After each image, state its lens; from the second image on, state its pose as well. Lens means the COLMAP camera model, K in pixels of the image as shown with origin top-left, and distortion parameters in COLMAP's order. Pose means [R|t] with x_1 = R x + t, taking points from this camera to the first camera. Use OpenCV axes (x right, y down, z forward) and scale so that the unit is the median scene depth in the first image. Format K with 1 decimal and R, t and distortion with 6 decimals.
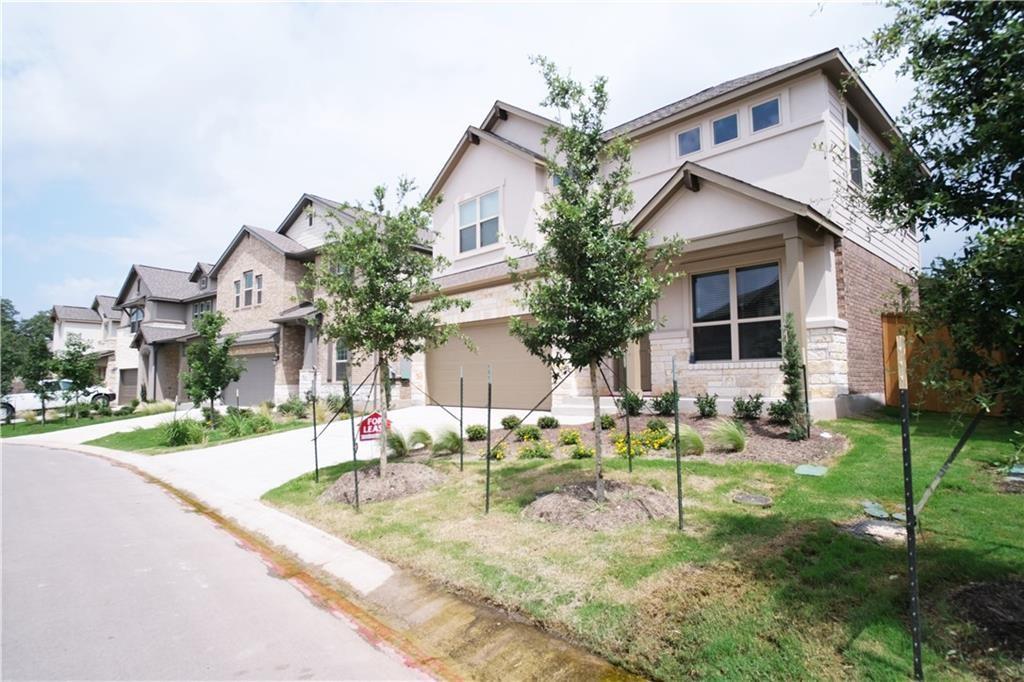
lens RADIAL K [[552.0, 0, 512.0], [0, 552.0, 341.0], [0, 0, 1]] dist [-0.065586, 0.044425]
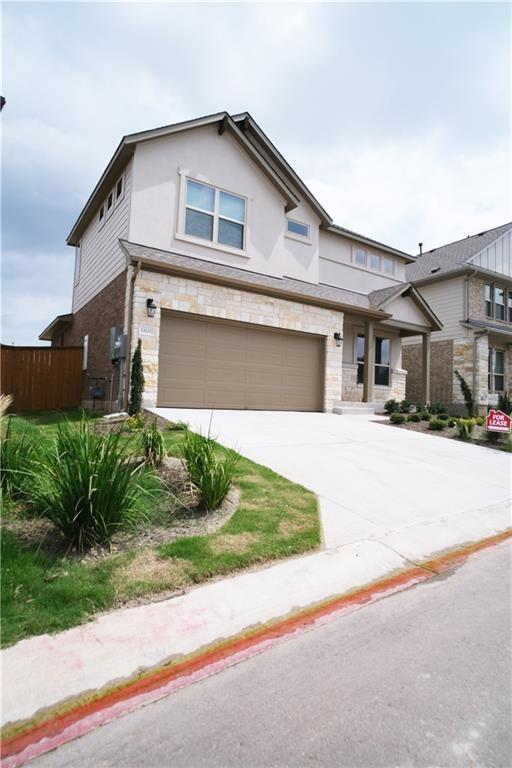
lens RADIAL K [[414.0, 0, 256.0], [0, 414.0, 384.0], [0, 0, 1]] dist [-0.065586, 0.044425]
pose [[0.165119, 0.065163, 0.984119, -1.034917], [-0.116837, 0.992081, -0.046086, 0.141168], [-0.979329, -0.107372, 0.171425, 1.104391]]
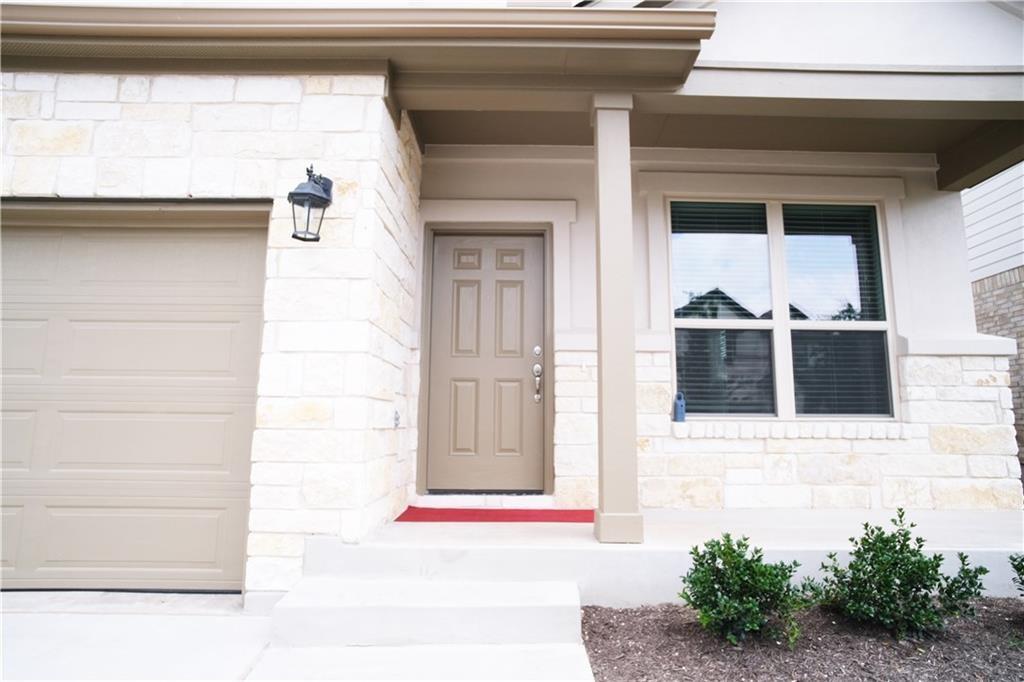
lens RADIAL K [[552.0, 0, 512.0], [0, 552.0, 341.0], [0, 0, 1]] dist [-0.065586, 0.044425]
pose [[0.676920, 0.124088, 0.725522, -0.035920], [-0.069789, 0.992067, -0.104562, 0.034008], [-0.732741, 0.020147, 0.680210, 0.831770]]
